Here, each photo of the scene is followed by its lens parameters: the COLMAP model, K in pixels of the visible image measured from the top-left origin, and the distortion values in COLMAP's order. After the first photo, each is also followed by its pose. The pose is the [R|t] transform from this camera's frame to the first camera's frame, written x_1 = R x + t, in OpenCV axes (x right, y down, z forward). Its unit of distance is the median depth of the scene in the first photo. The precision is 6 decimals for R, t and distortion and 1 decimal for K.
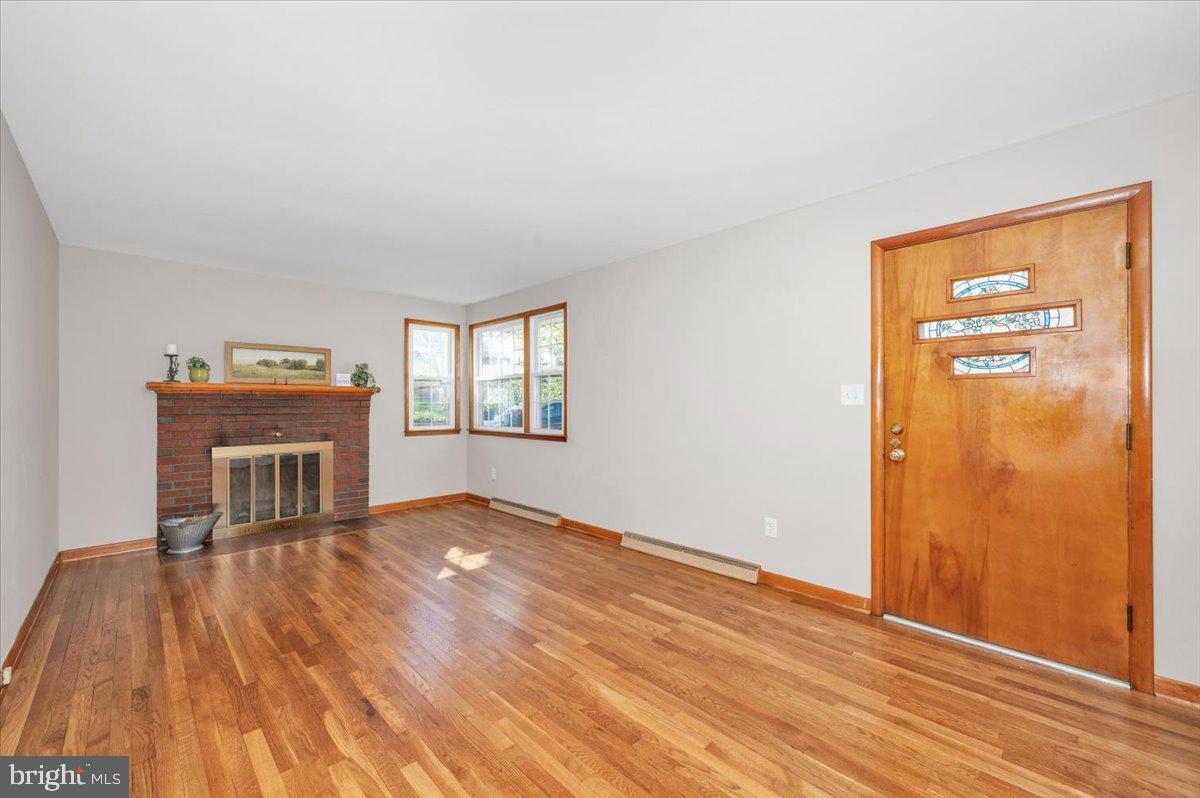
lens RADIAL K [[479.8, 0, 596.9], [0, 479.8, 406.9], [0, 0, 1]] dist [0.000333, 0.000127]
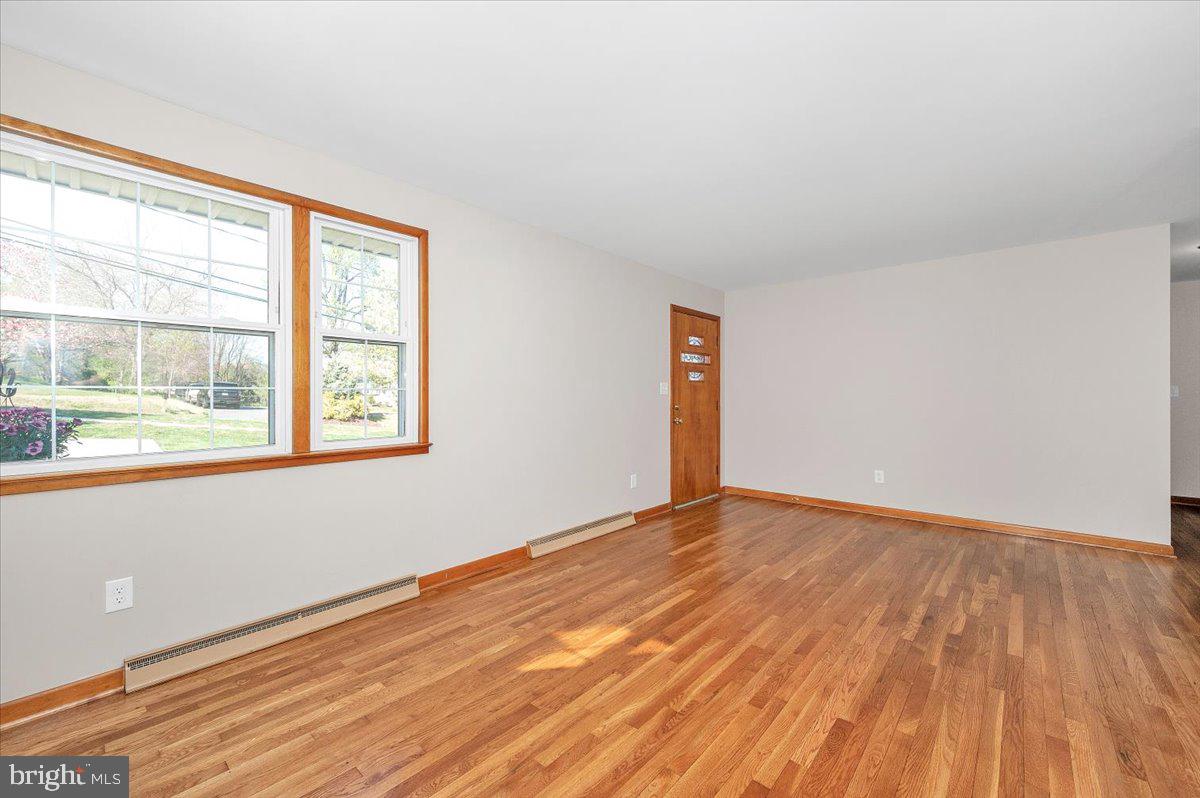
lens RADIAL K [[483.4, 0, 602.3], [0, 483.4, 398.8], [0, 0, 1]] dist [0.001596, 0.000141]
pose [[-0.083246, -0.006370, 0.996509, -0.782827], [0.006420, 0.999955, 0.006928, -0.000819], [-0.996508, 0.006974, -0.083201, 0.904288]]
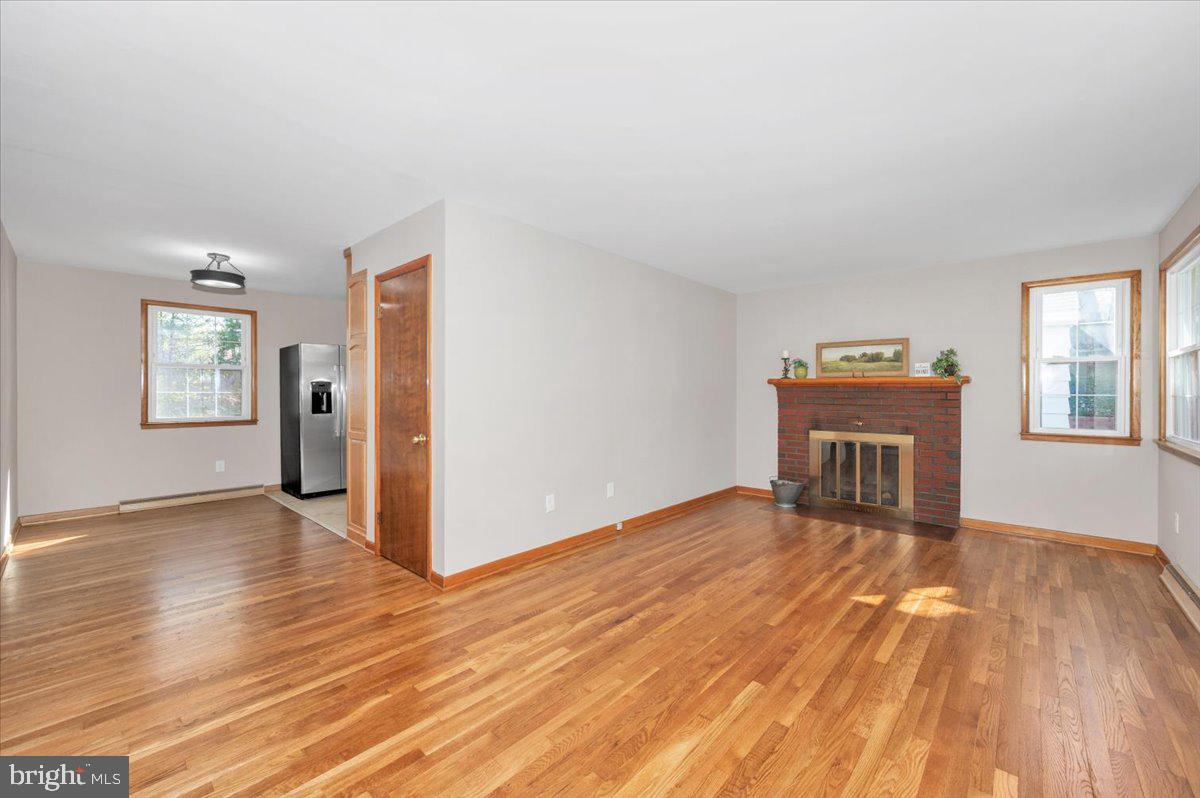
lens RADIAL K [[477.2, 0, 603.2], [0, 477.2, 401.1], [0, 0, 1]] dist [0.001479, 0.000036]
pose [[0.071745, 0.021606, -0.997189, 0.388786], [-0.011000, 0.999722, 0.020869, -0.009999], [0.997362, 0.009472, 0.071963, 0.378122]]
